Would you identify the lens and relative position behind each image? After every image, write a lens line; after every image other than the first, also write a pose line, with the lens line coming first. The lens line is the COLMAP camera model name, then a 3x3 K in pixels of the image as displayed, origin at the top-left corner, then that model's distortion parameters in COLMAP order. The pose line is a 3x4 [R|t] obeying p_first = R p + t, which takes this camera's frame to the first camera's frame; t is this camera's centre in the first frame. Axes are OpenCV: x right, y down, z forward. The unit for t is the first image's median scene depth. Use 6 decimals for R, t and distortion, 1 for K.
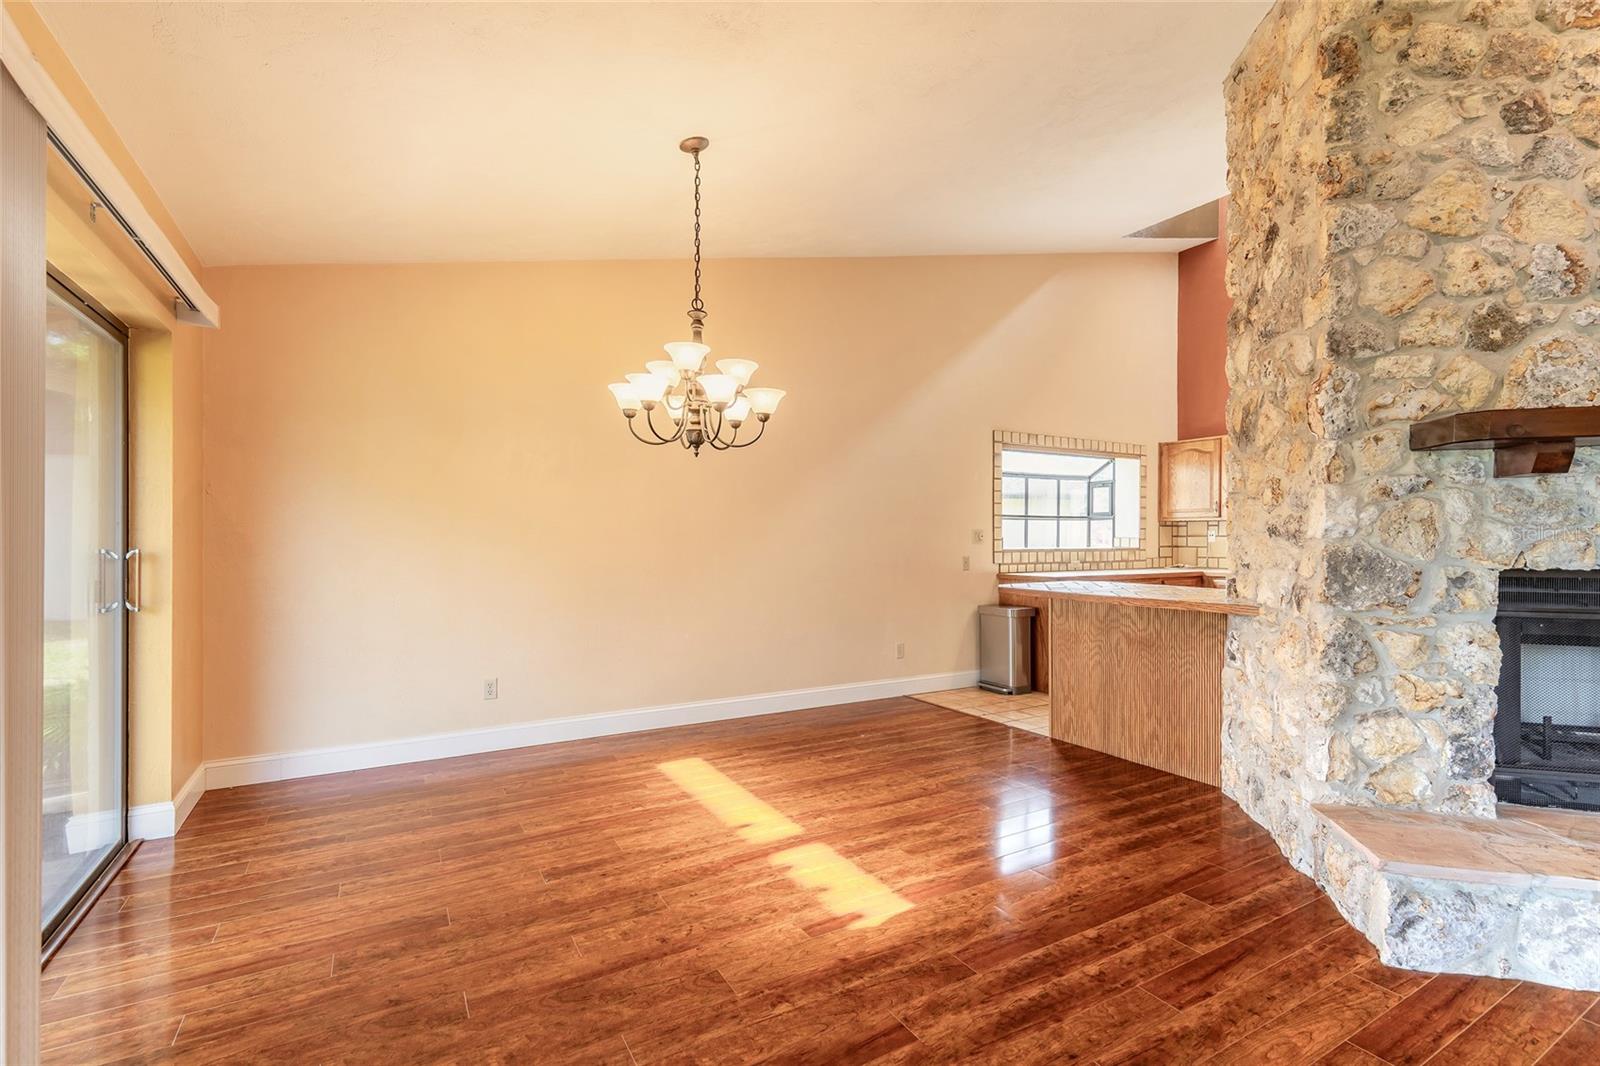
lens RADIAL K [[719.7, 0, 795.9], [0, 719.7, 537.8], [0, 0, 1]] dist [0.009405, -0.001718]
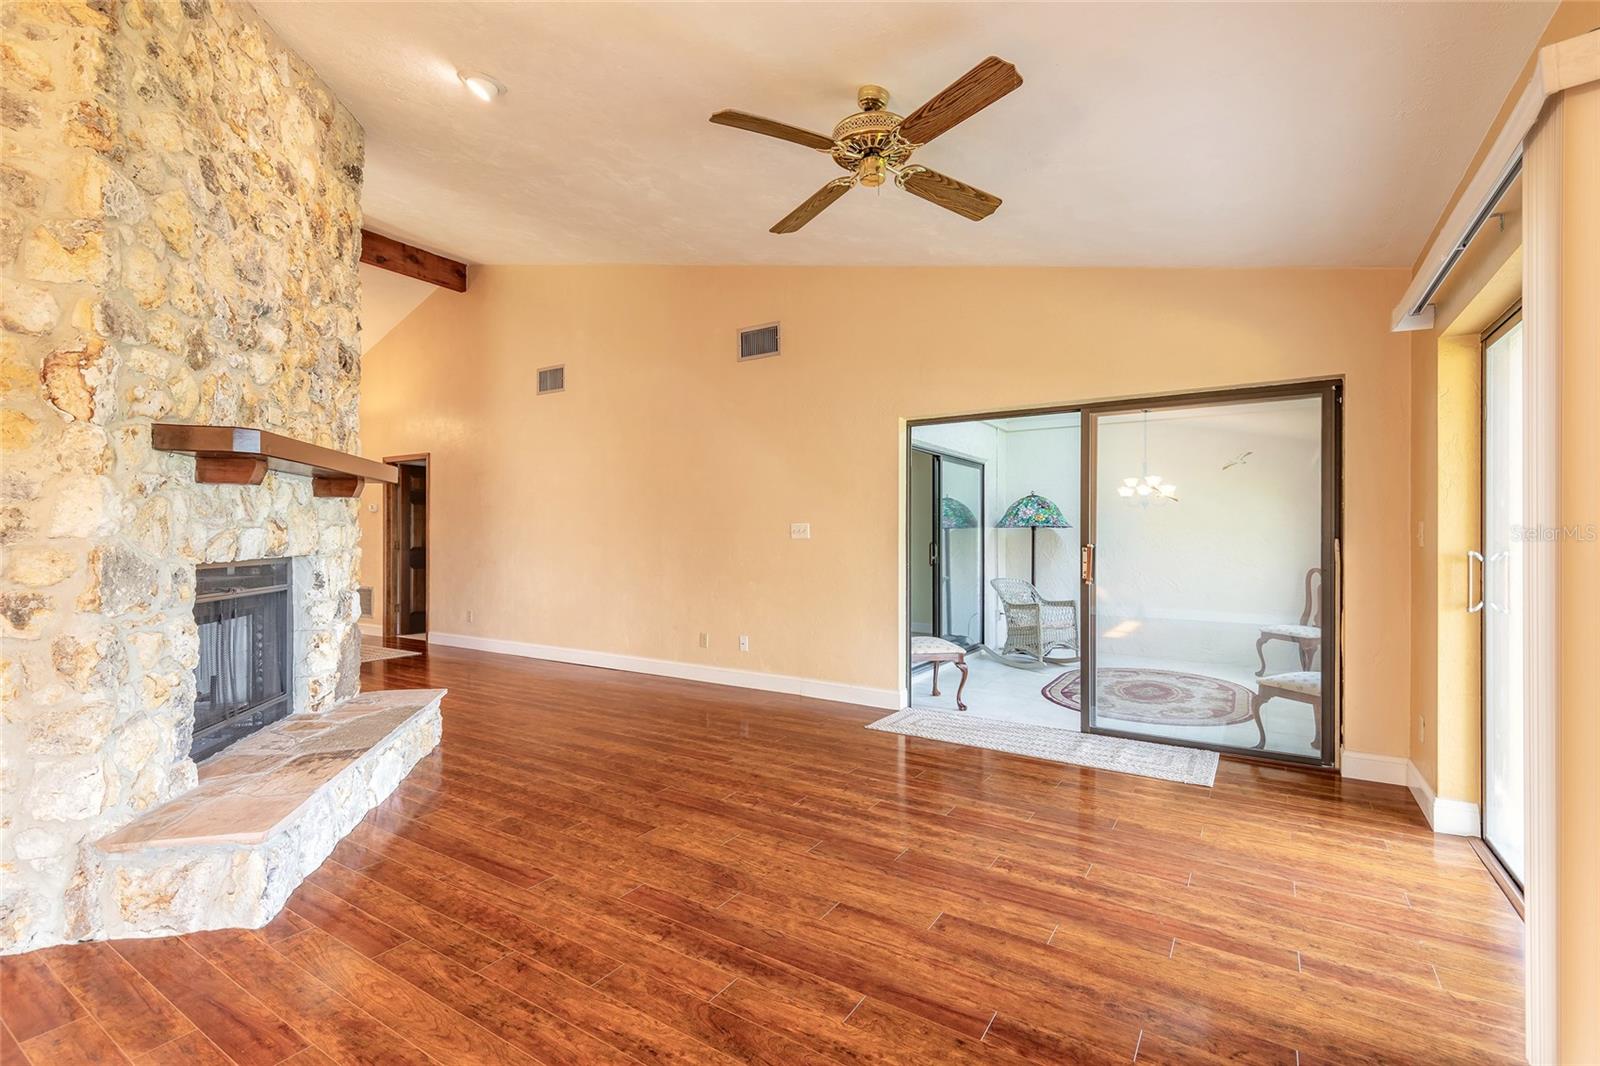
lens RADIAL K [[719.7, 0, 793.6], [0, 719.7, 536.9], [0, 0, 1]] dist [0.009405, -0.001718]
pose [[-0.454319, -0.002436, 0.890836, -0.435907], [-0.001411, 0.999997, 0.002015, -0.002366], [-0.890838, -0.000342, -0.454321, 0.654268]]
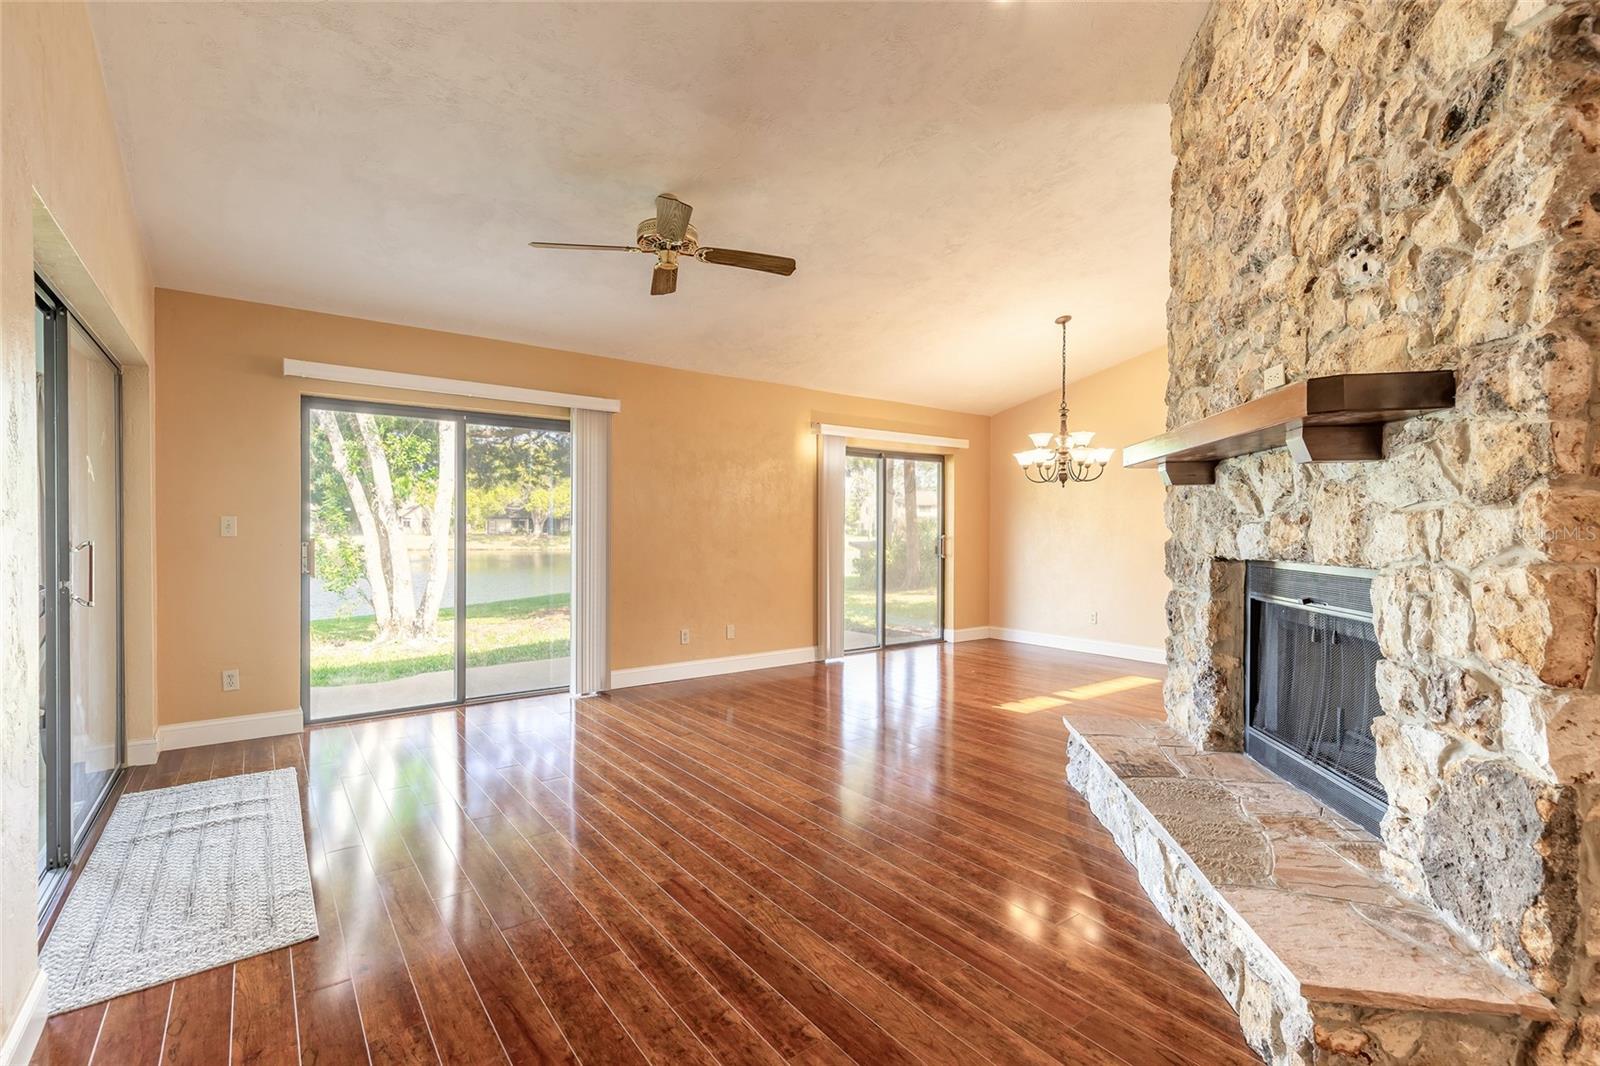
lens RADIAL K [[719.7, 0, 794.7], [0, 719.7, 541.6], [0, 0, 1]] dist [0.009405, -0.001718]
pose [[0.118189, 0.015692, -0.992867, 2.044446], [-0.003606, 0.999875, 0.015373, -0.001114], [0.992985, 0.001763, 0.118231, 0.121051]]
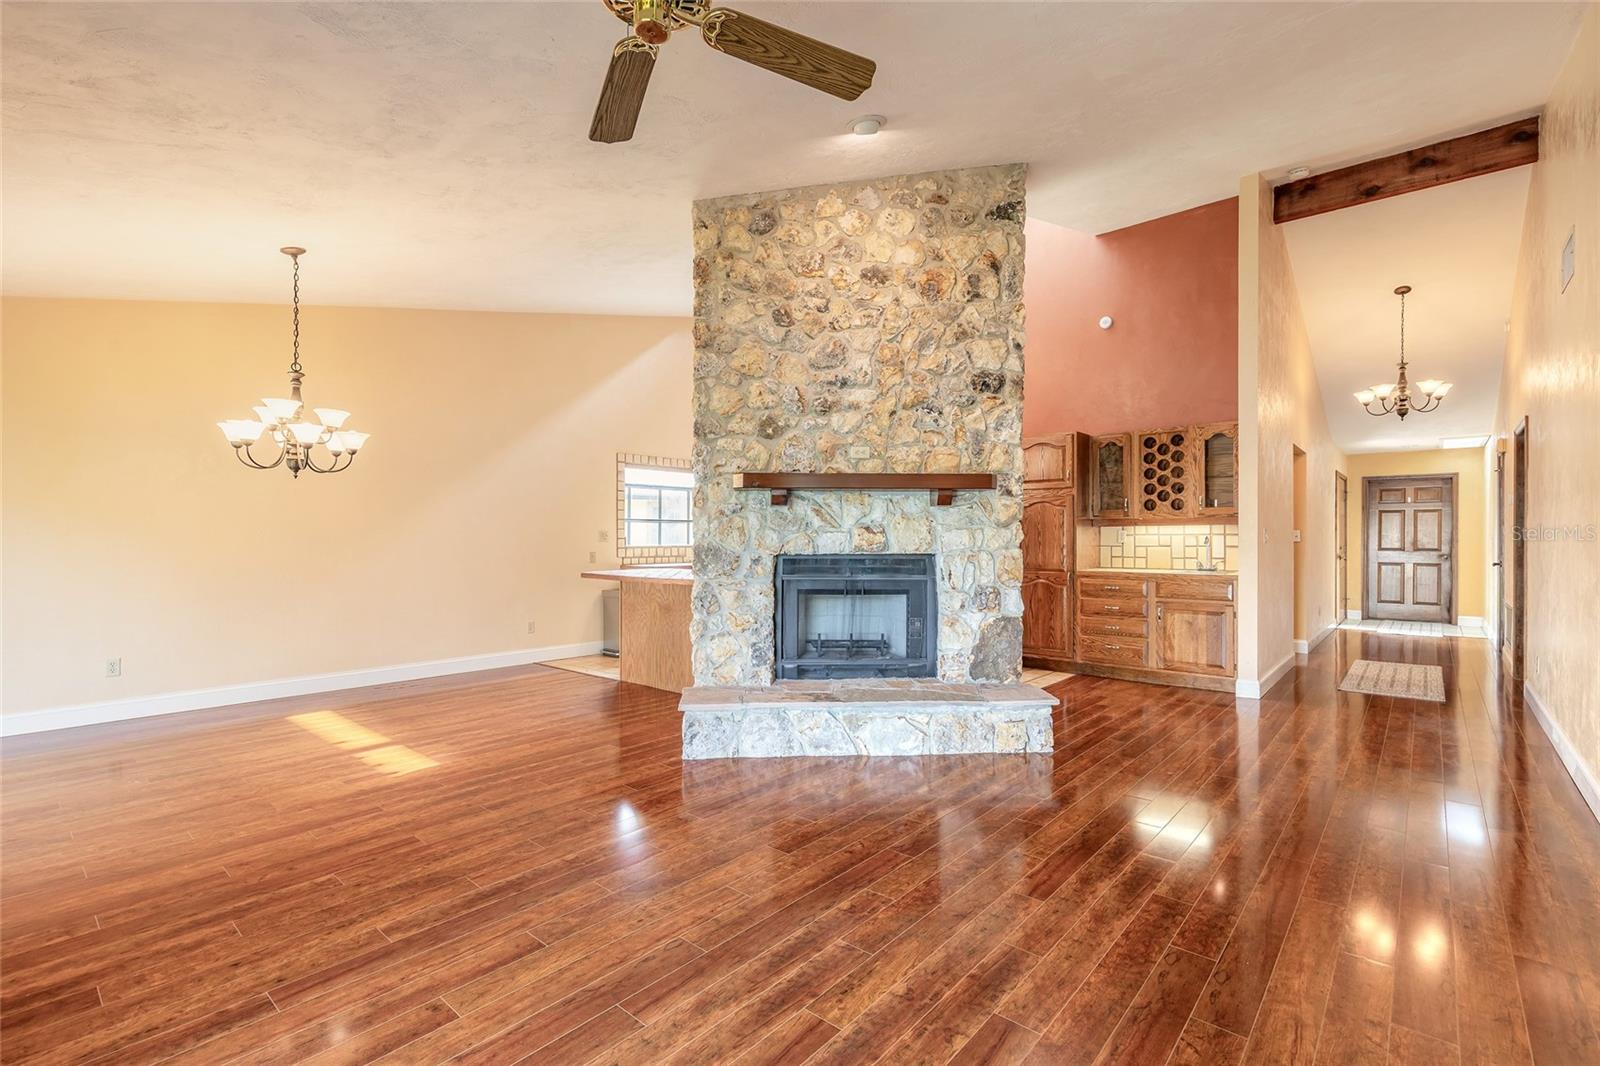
lens RADIAL K [[719.7, 0, 795.9], [0, 719.7, 536.4], [0, 0, 1]] dist [0.009405, -0.001718]
pose [[0.946892, 0.000215, 0.321551, 0.403936], [-0.000409, 1.000000, 0.000535, -0.004427], [-0.321551, -0.000638, 0.946892, -0.765563]]
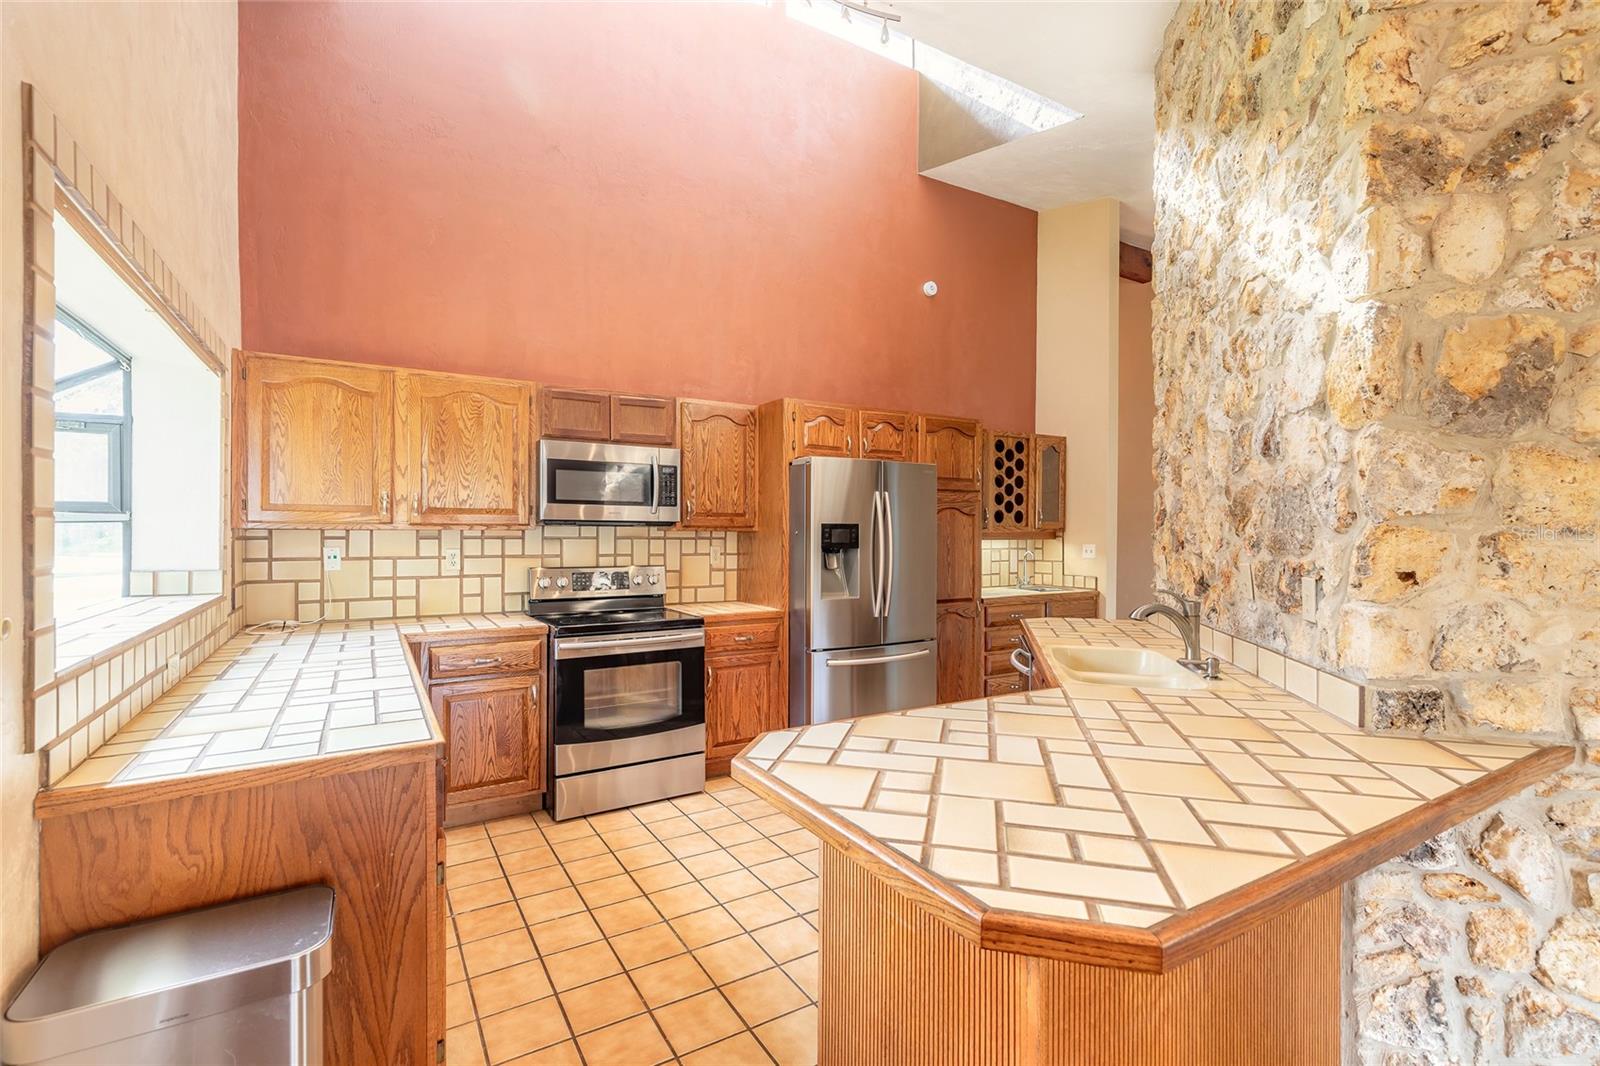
lens RADIAL K [[719.7, 0, 794.8], [0, 719.7, 537.2], [0, 0, 1]] dist [0.009405, -0.001718]
pose [[-0.017132, -0.008287, 0.999819, 0.172645], [-0.005188, 0.999953, 0.008199, -0.066359], [-0.999840, -0.005047, -0.017174, 1.953067]]
